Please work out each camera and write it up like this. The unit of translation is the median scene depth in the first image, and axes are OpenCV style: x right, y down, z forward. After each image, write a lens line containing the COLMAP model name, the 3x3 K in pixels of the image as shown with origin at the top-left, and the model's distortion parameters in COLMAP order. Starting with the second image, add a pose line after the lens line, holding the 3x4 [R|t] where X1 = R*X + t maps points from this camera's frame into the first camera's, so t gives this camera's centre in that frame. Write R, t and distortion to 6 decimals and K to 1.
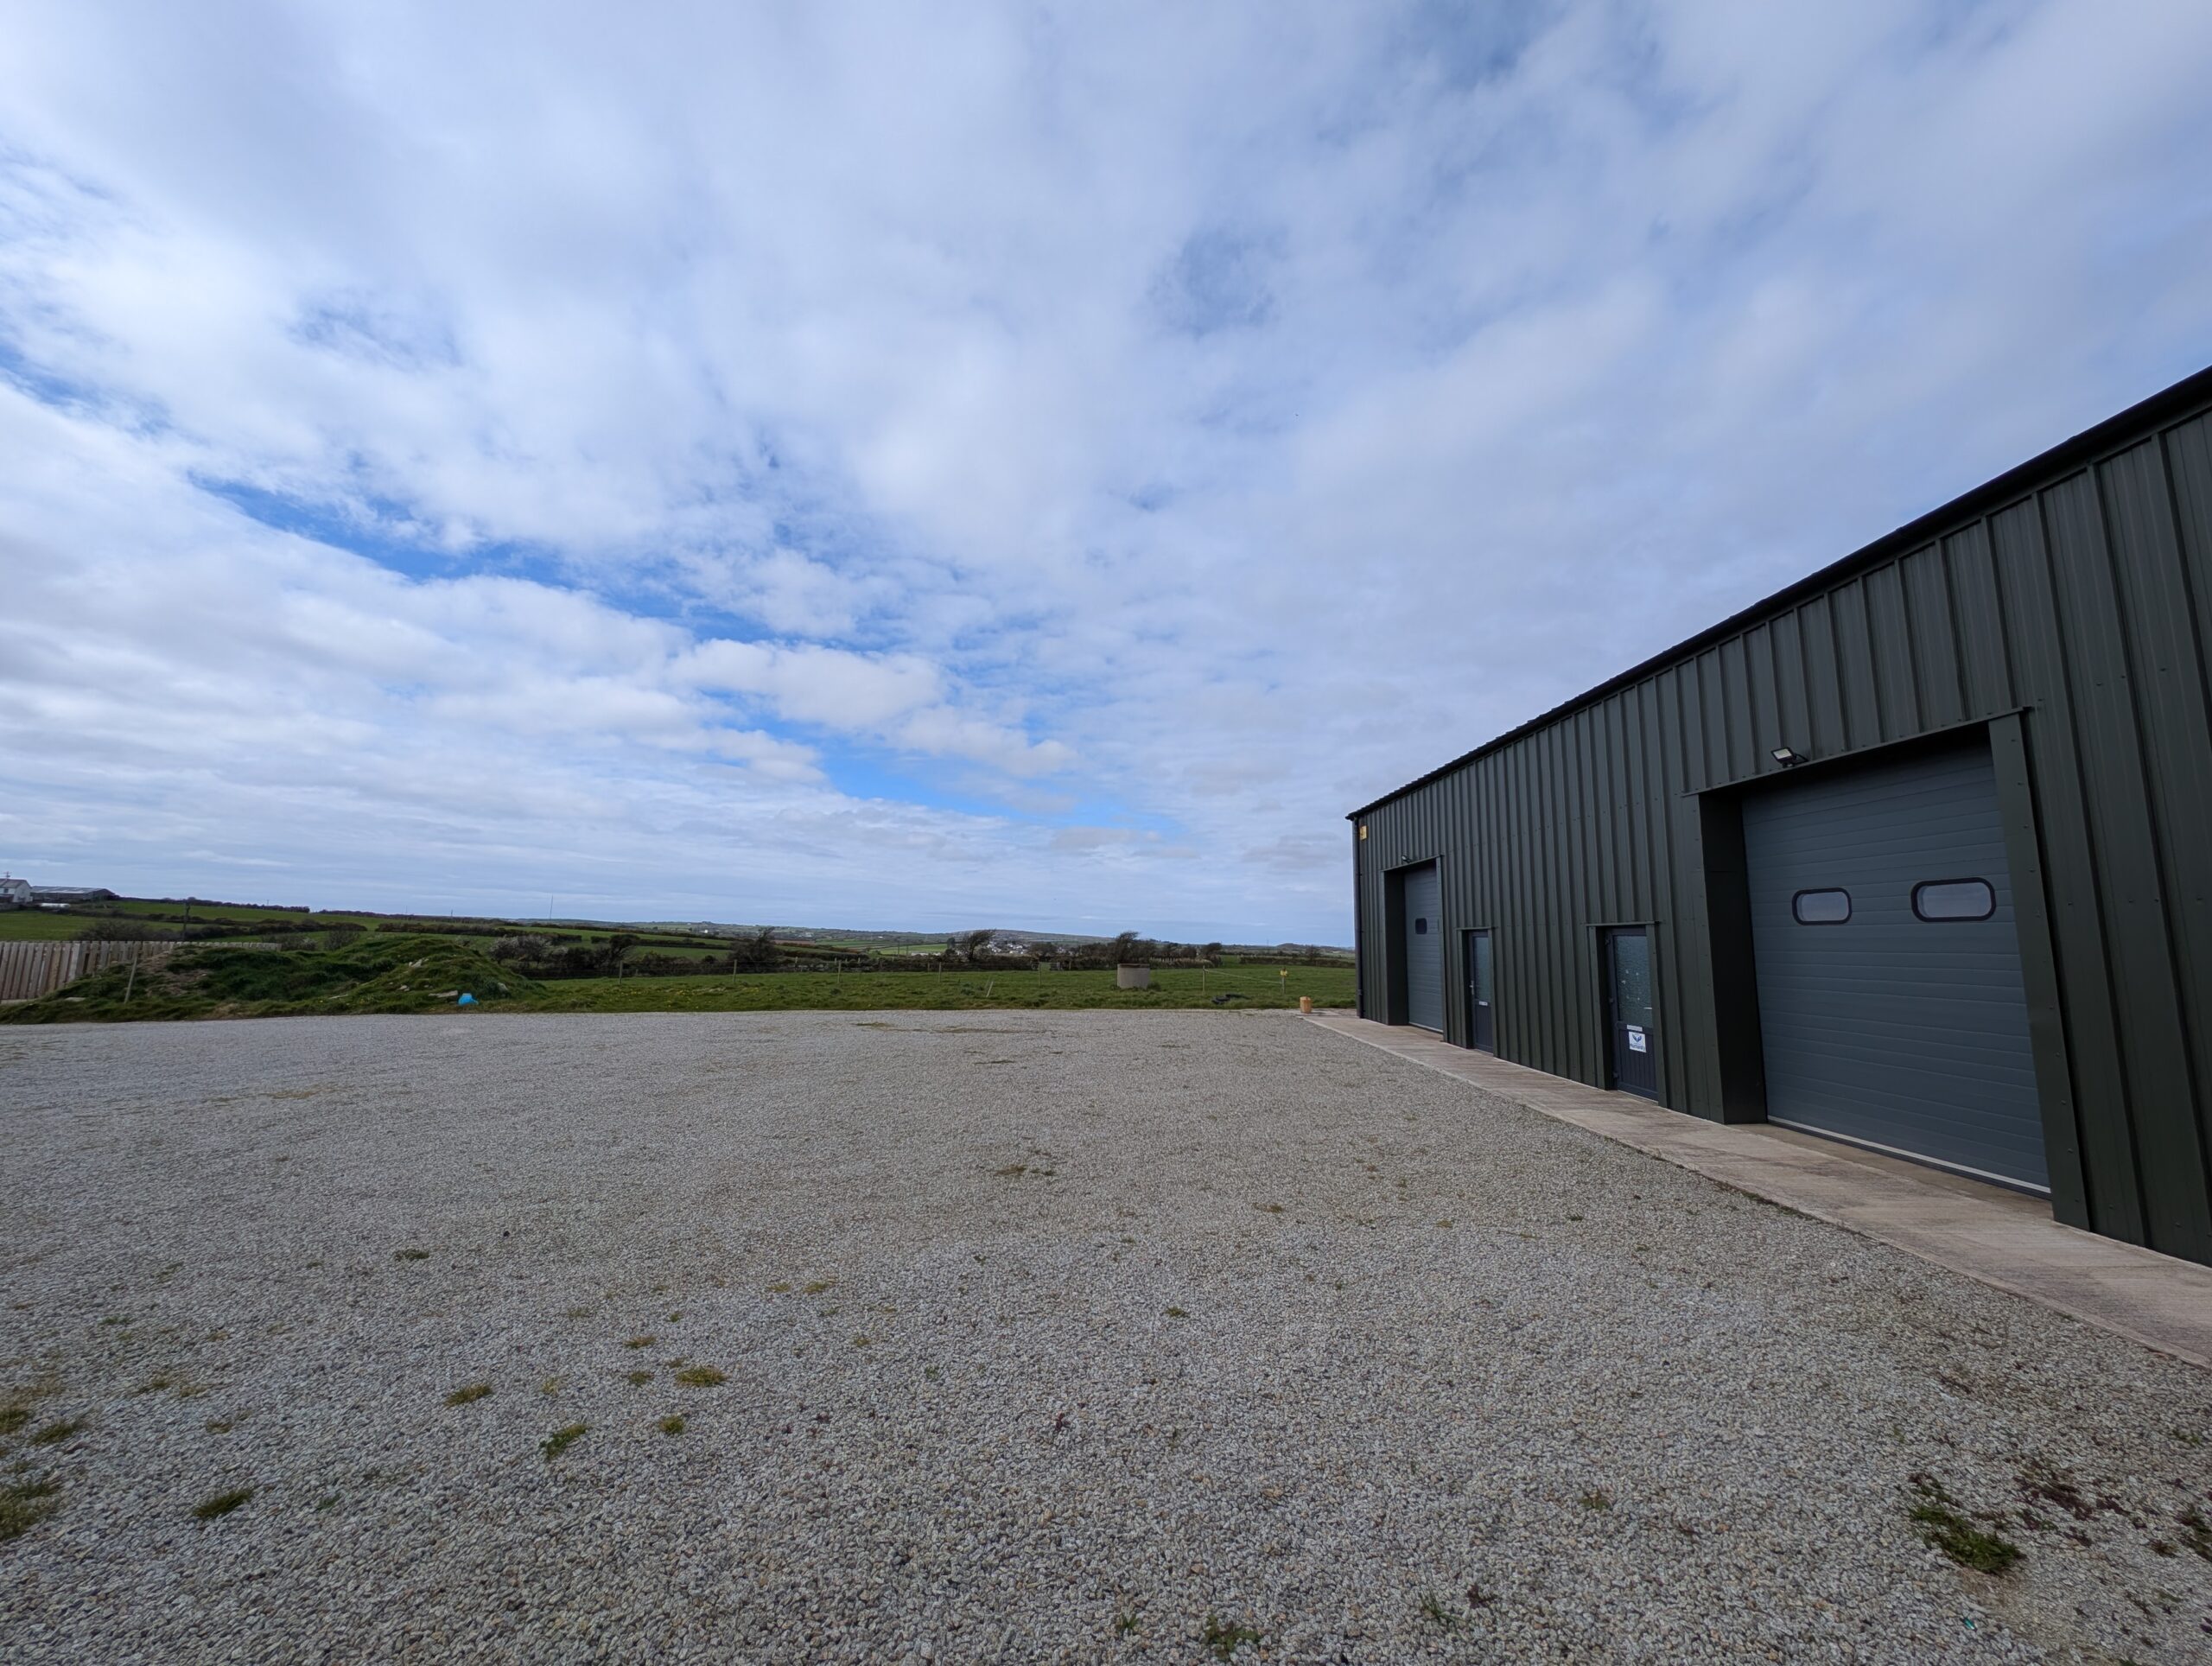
lens RADIAL K [[824.0, 0, 1093.8], [0, 824.0, 821.1], [0, 0, 1]] dist [0.005503, -0.002540]
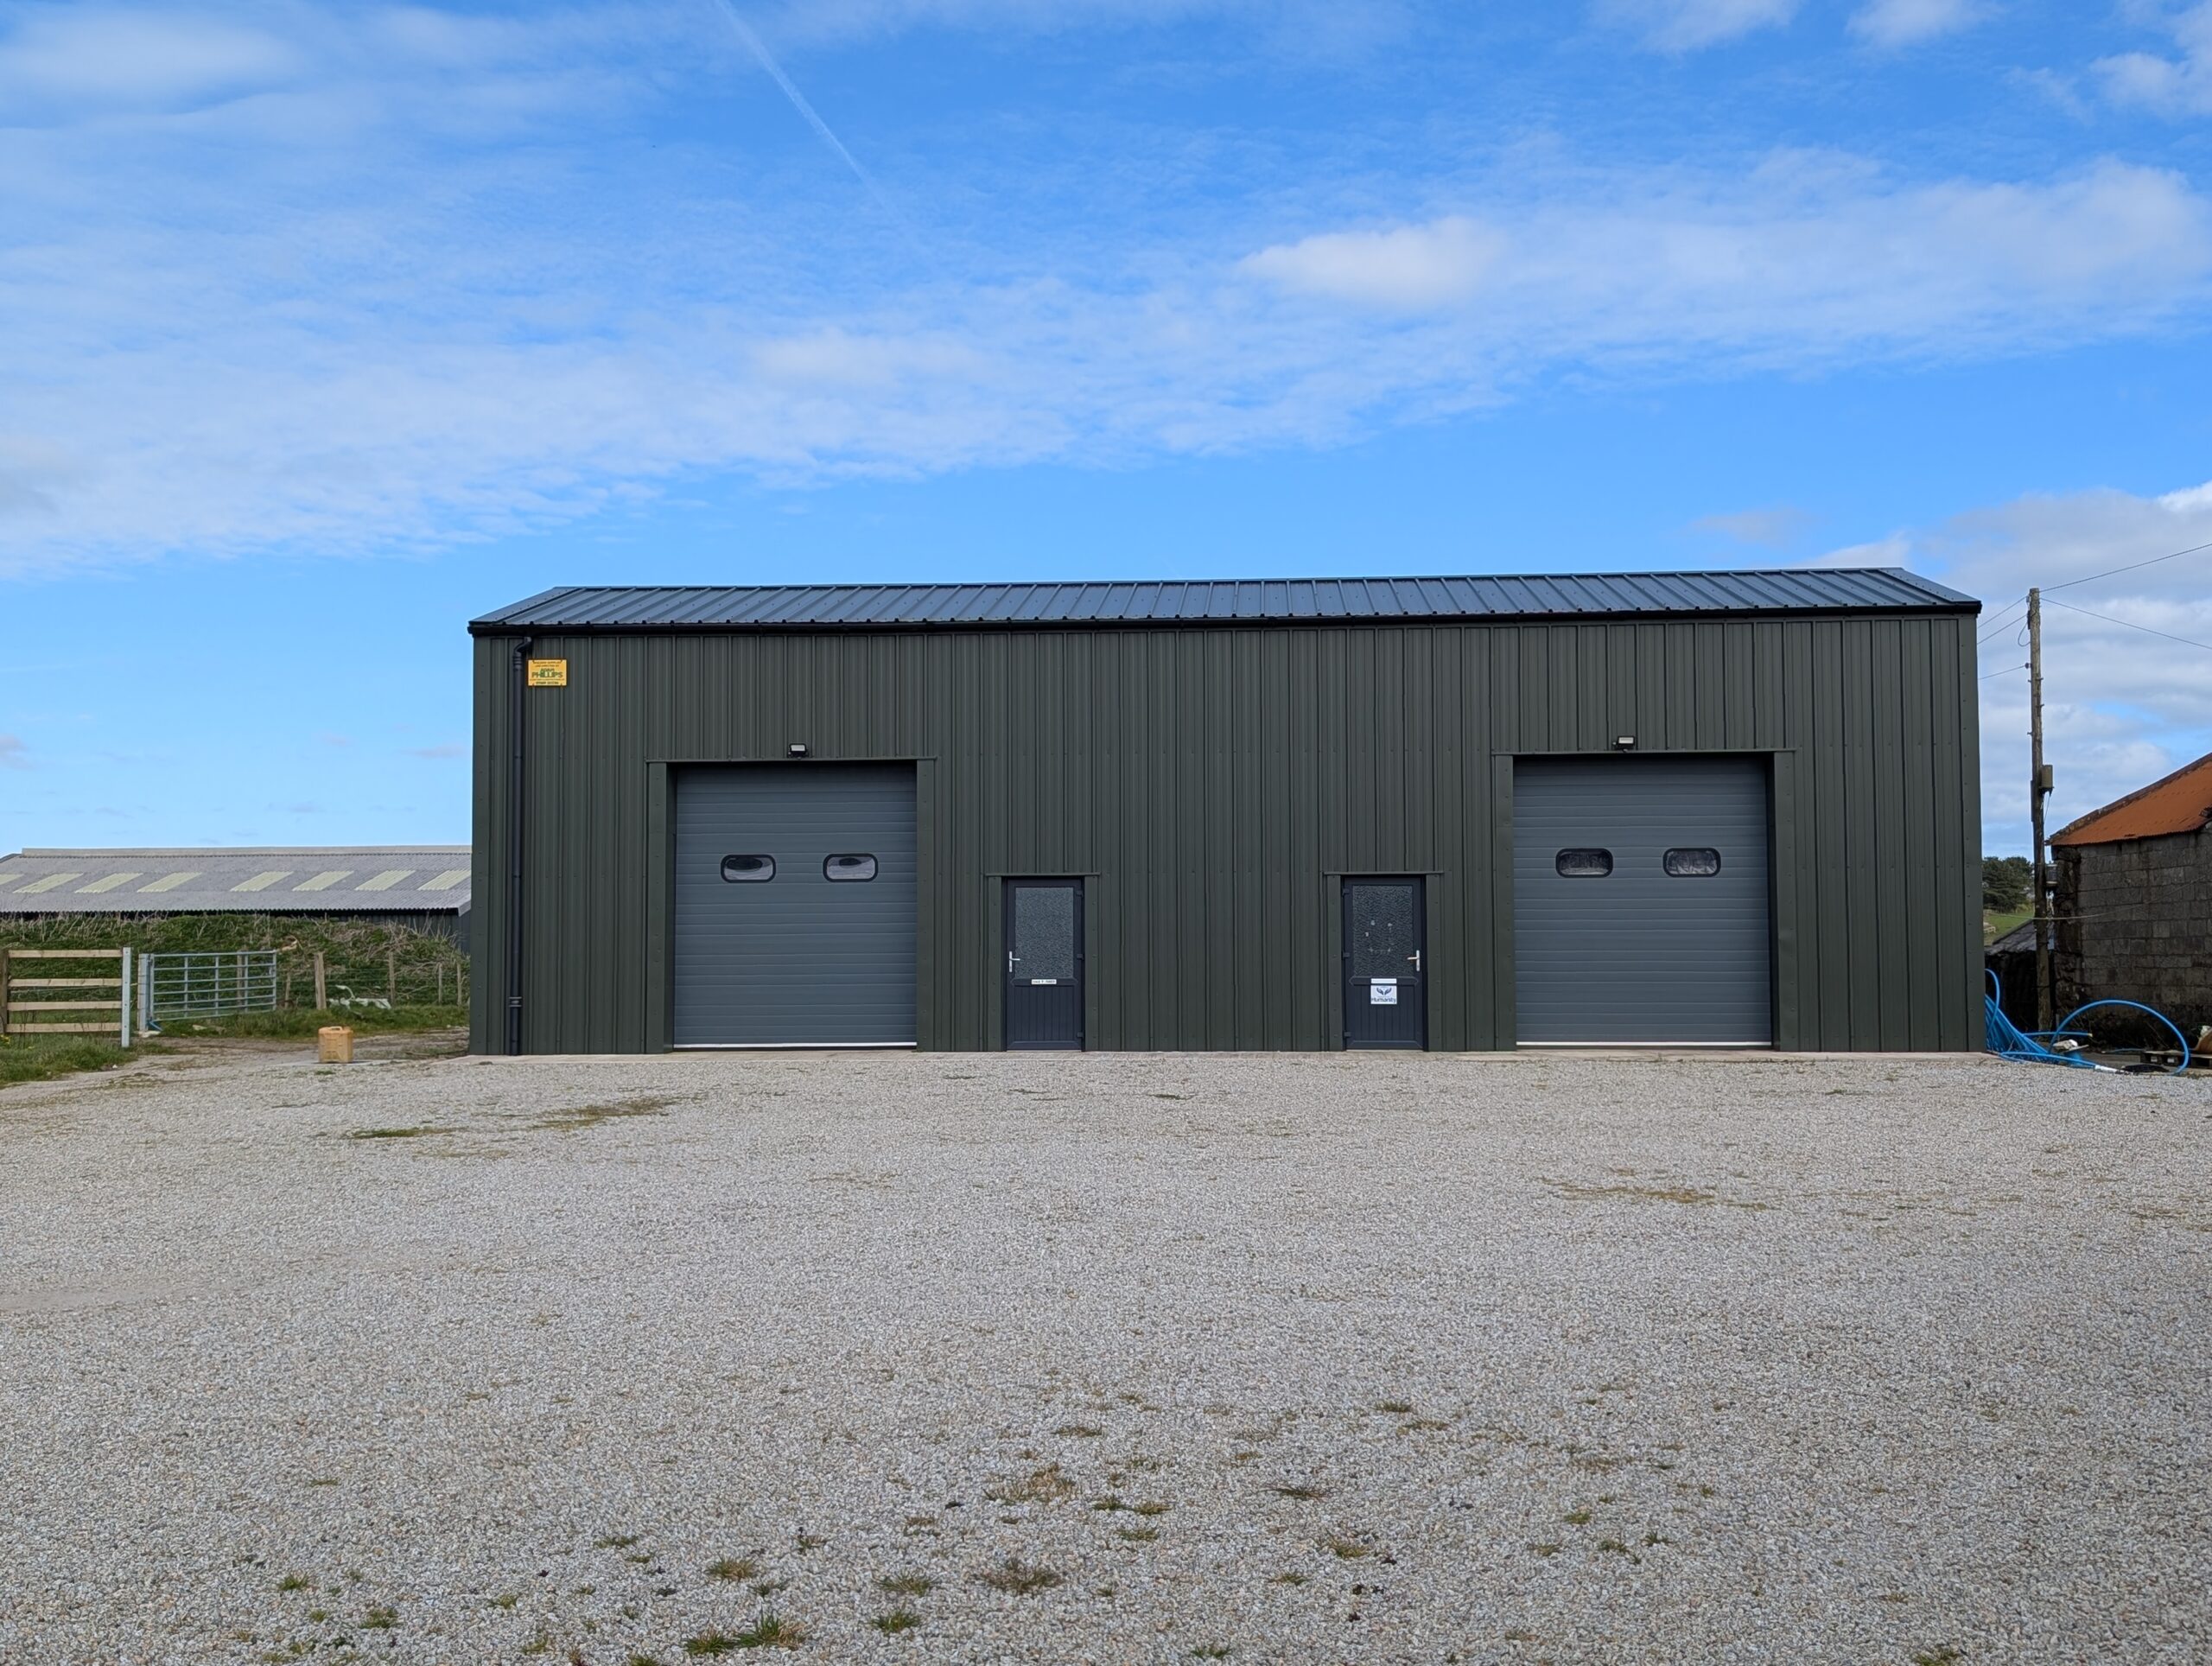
lens RADIAL K [[1596.4, 0, 1105.7], [0, 1596.4, 848.6], [0, 0, 1]] dist [0.018410, -0.017018]
pose [[0.048427, 0.026934, 0.998463, -1.198273], [-0.140917, 0.989822, -0.019866, 0.178357], [-0.988836, -0.139739, 0.051730, 1.226111]]
